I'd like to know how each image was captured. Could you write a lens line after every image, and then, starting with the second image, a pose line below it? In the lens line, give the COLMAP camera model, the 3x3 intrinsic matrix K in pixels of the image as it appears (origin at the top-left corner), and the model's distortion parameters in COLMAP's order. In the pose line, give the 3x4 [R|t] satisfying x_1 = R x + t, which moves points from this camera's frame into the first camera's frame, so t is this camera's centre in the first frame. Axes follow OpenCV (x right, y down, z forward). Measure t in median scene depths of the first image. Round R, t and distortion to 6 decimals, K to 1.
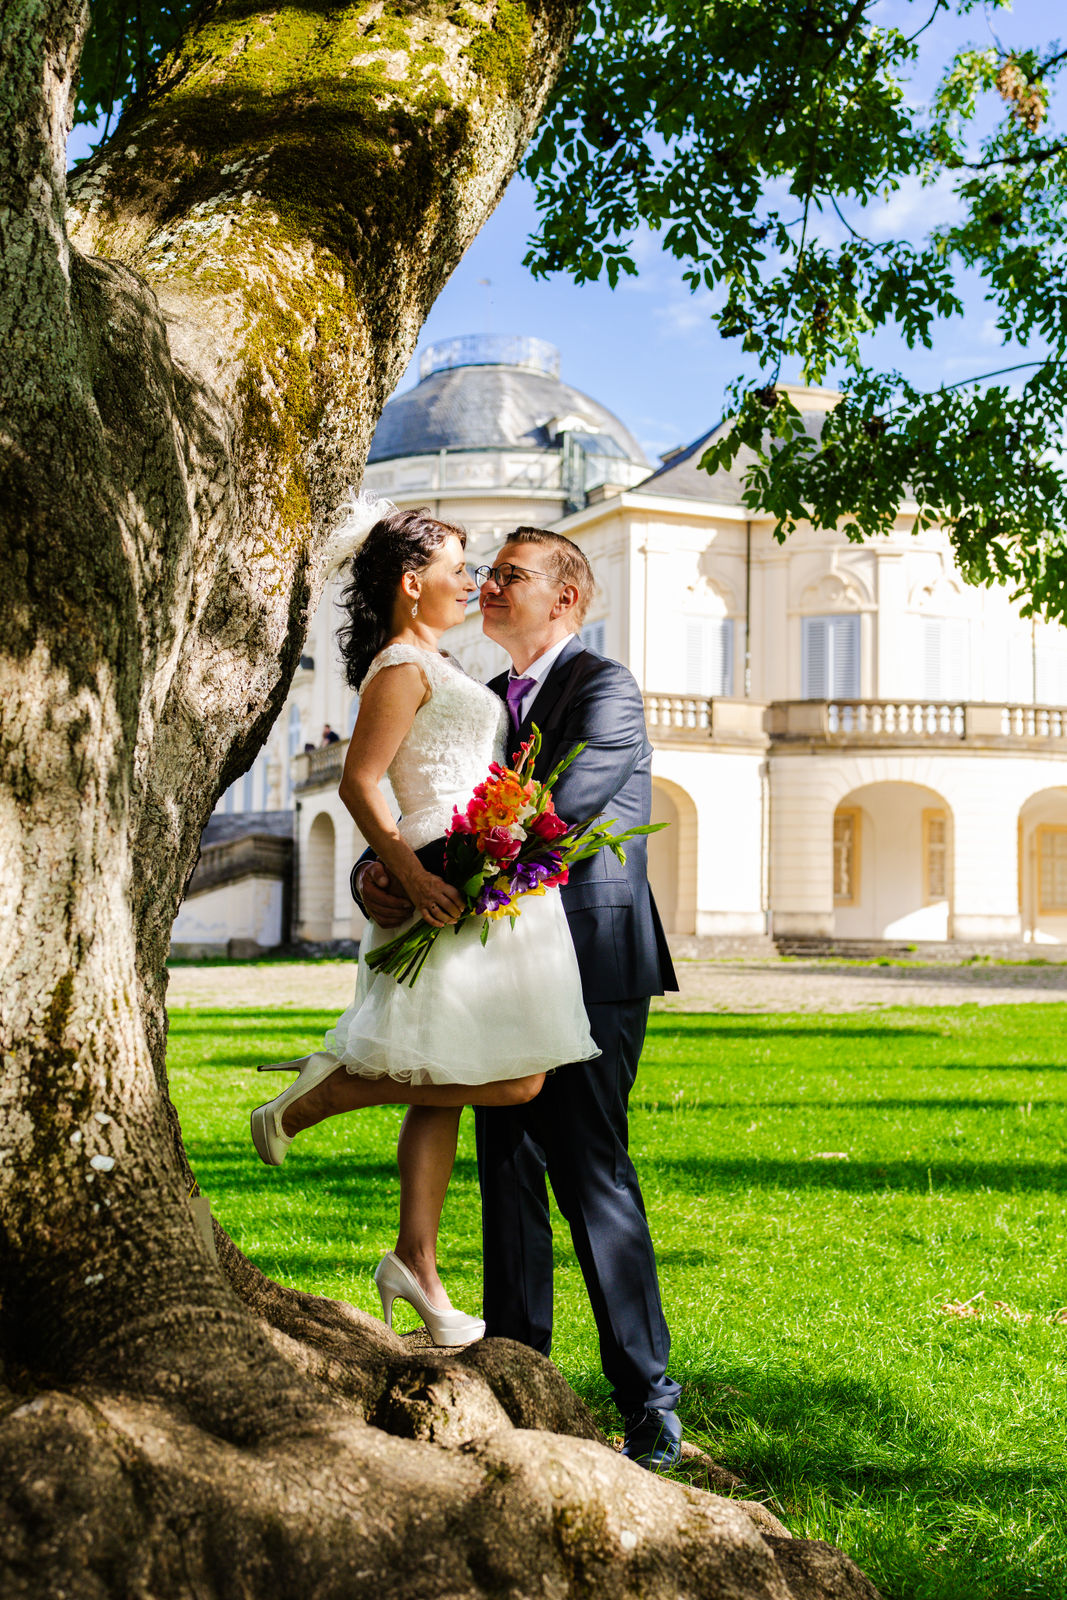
lens RADIAL K [[2166.7, 0, 504.8], [0, 2166.7, 800.0], [0, 0, 1]] dist [-0.006079, -0.104985]
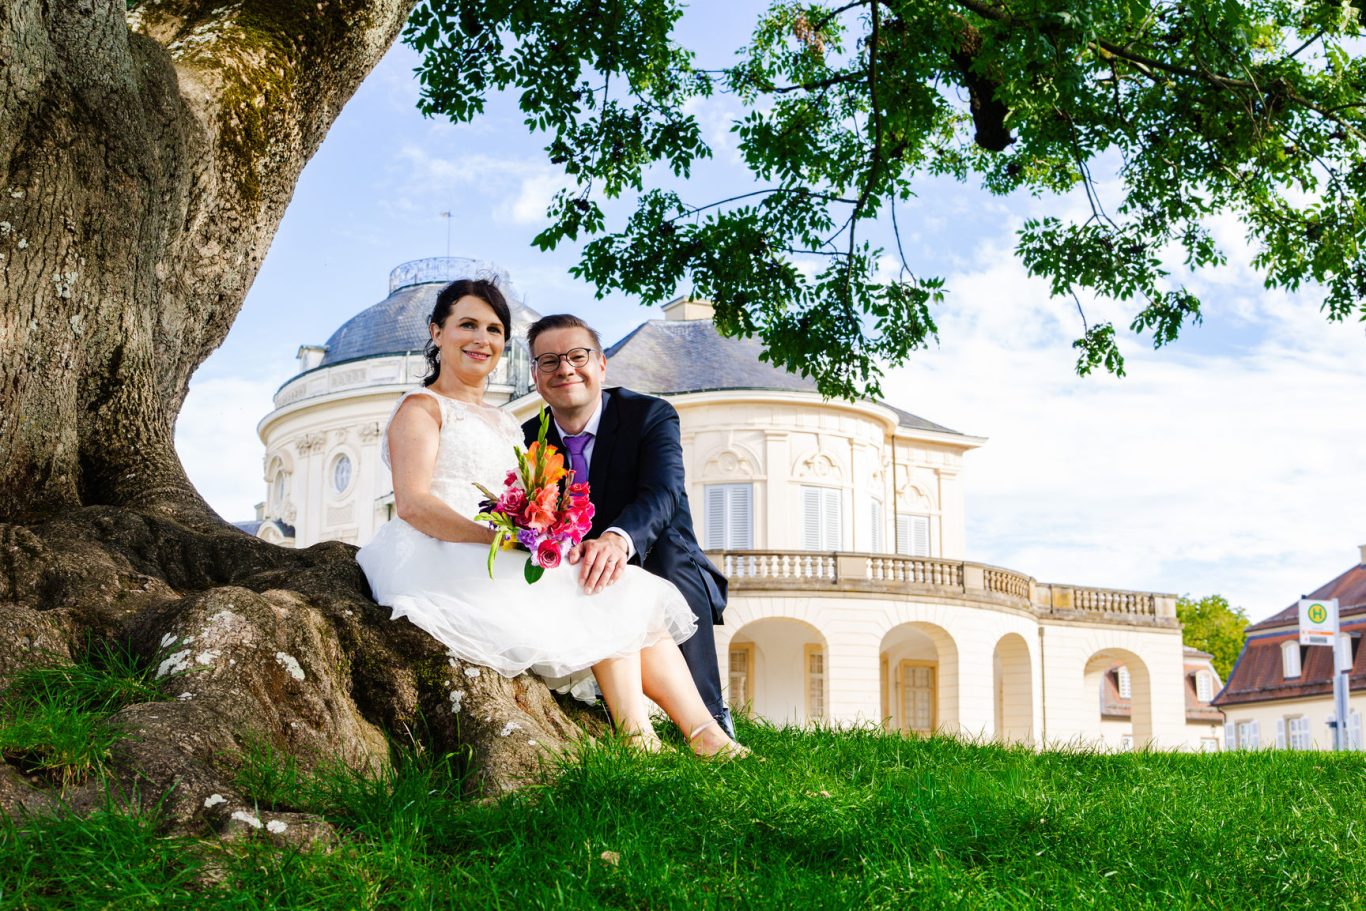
lens RADIAL K [[1869.8, 0, 656.5], [0, 1869.8, 460.2], [0, 0, 1]] dist [-0.000924, -0.028375]
pose [[0.994794, 0.009091, 0.101495, 0.043368], [0.001946, 0.994136, -0.108120, 0.135600], [-0.101883, 0.107755, 0.988943, -0.276370]]
